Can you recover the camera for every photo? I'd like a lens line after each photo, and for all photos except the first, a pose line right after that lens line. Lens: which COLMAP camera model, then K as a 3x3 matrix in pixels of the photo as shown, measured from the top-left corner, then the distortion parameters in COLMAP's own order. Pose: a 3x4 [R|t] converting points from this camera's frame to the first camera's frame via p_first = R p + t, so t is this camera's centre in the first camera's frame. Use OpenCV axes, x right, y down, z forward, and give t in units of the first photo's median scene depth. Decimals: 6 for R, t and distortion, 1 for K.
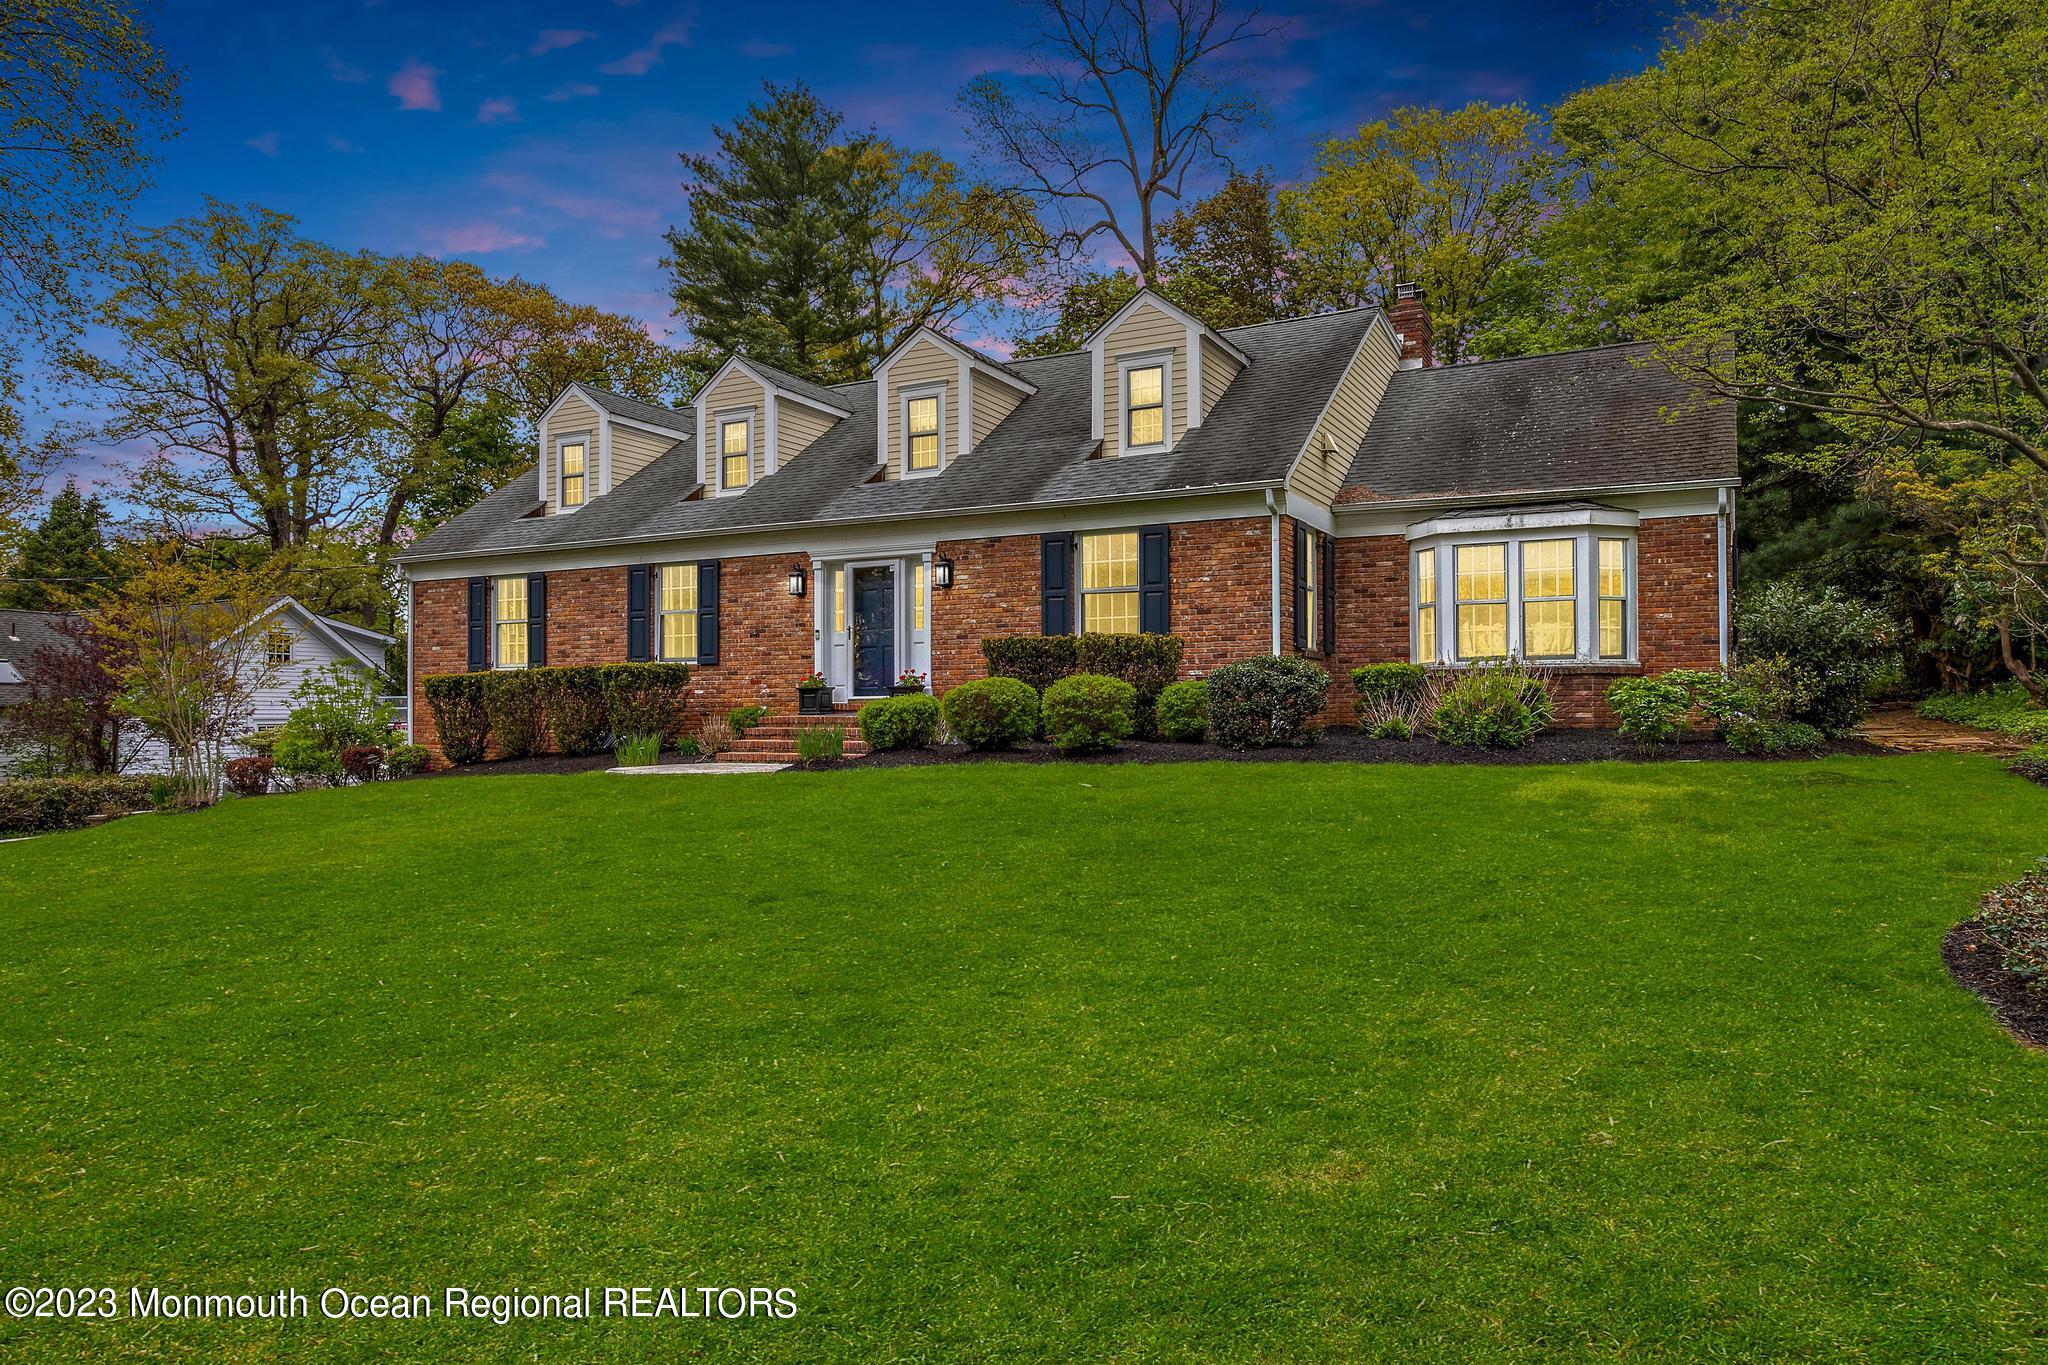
lens RADIAL K [[1339.7, 0, 1024.0], [0, 1339.7, 682.5], [0, 0, 1]] dist [-0.006630, -0.001394]
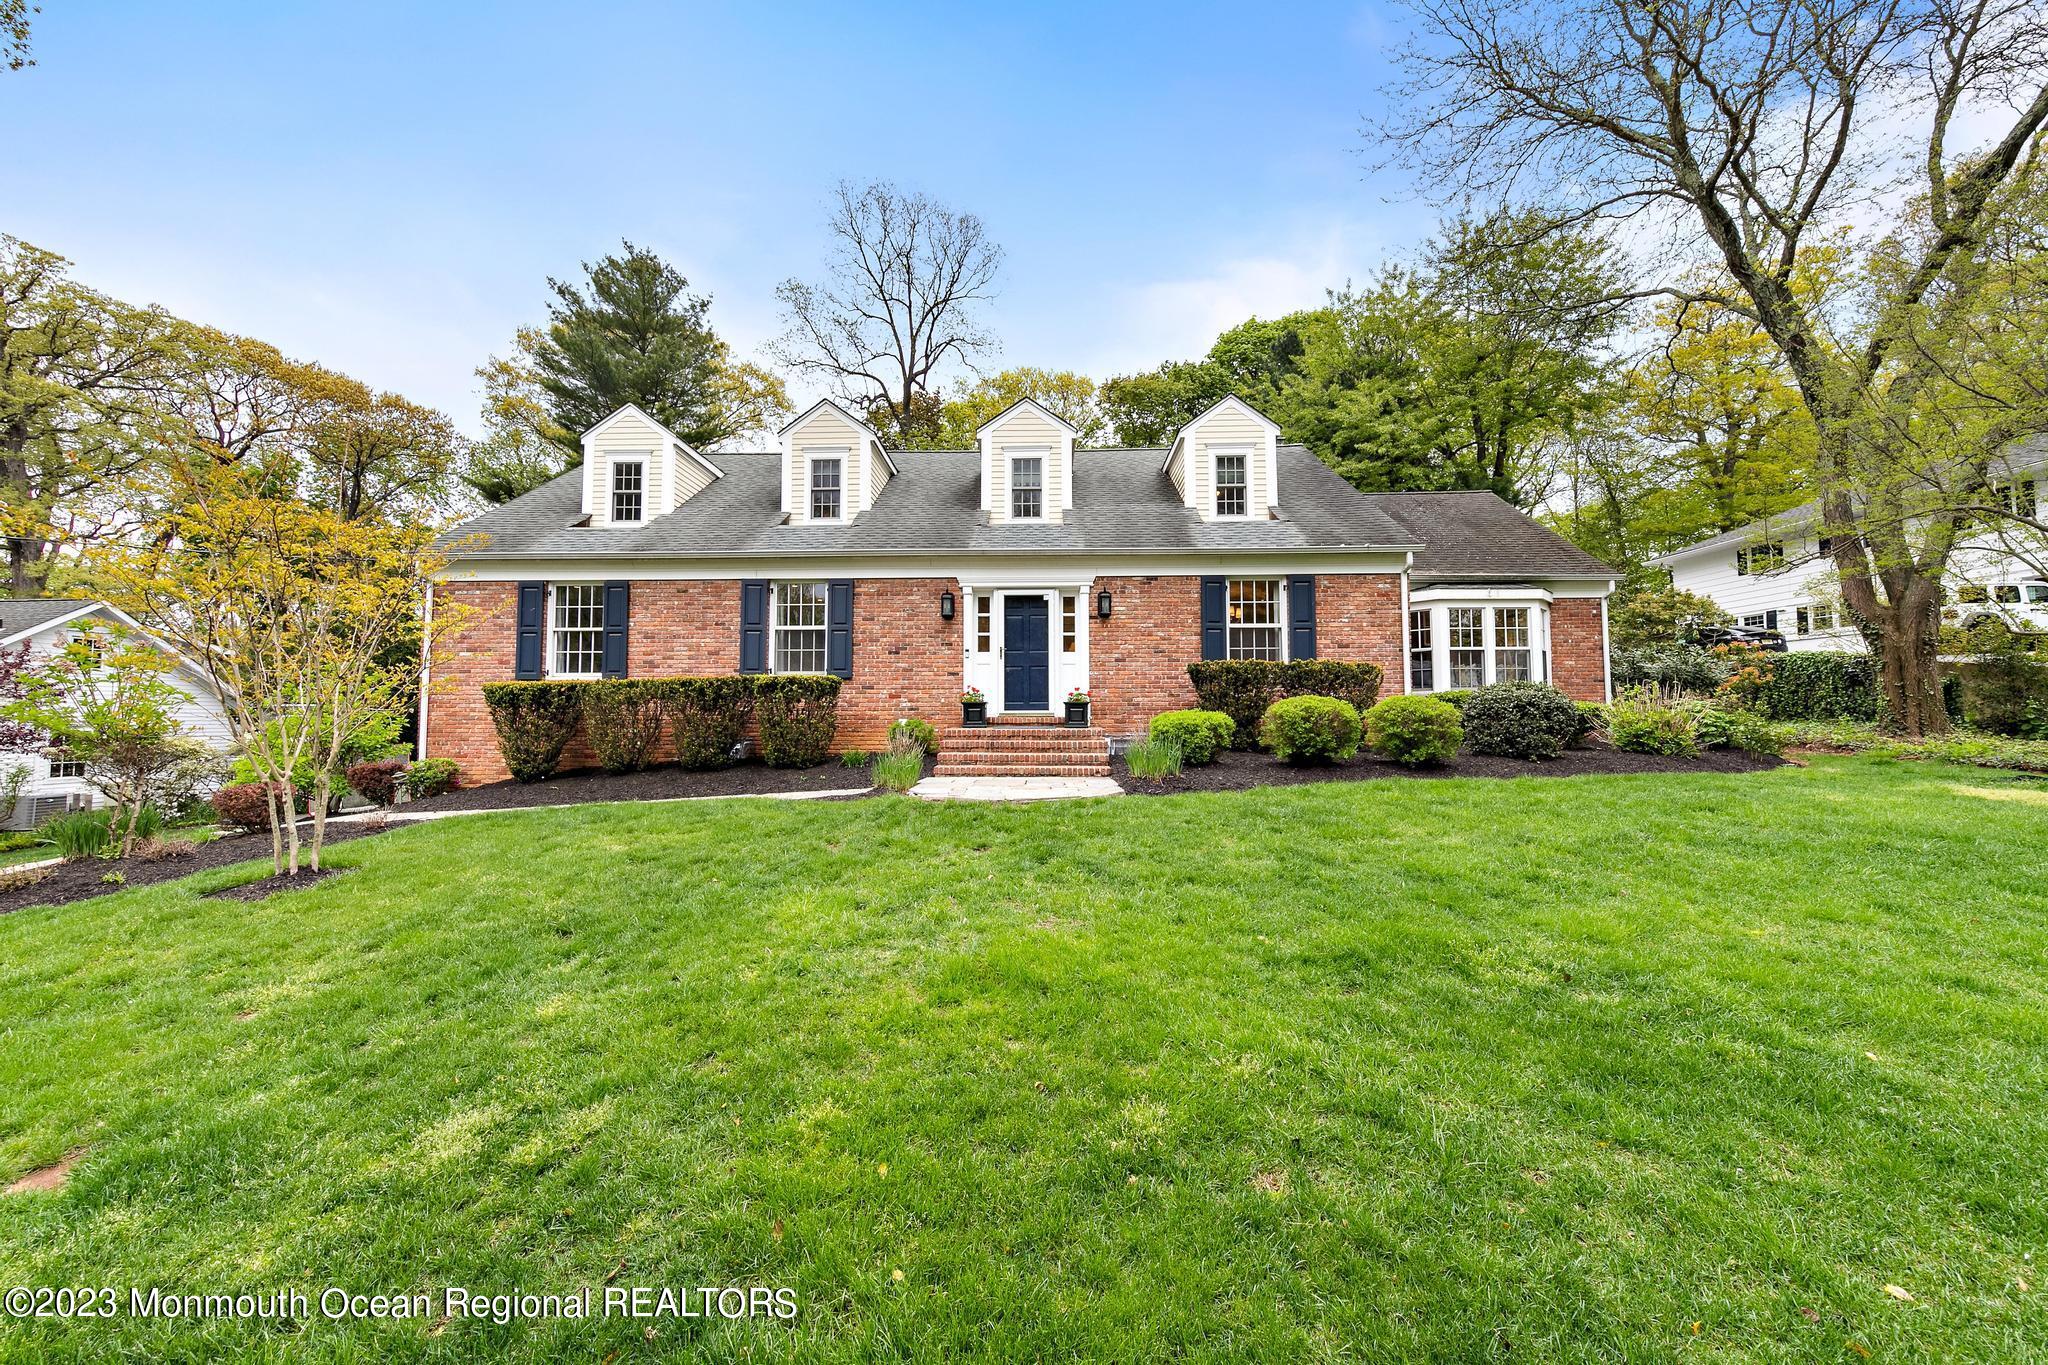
lens RADIAL K [[754.4, 0, 1023.8], [0, 754.4, 669.6], [0, 0, 1]] dist [0.001391, 0.000163]
pose [[0.897513, 0.032521, 0.439787, -0.373681], [-0.013264, 0.998817, -0.046791, 0.005210], [-0.440788, 0.036162, 0.896883, 0.419679]]
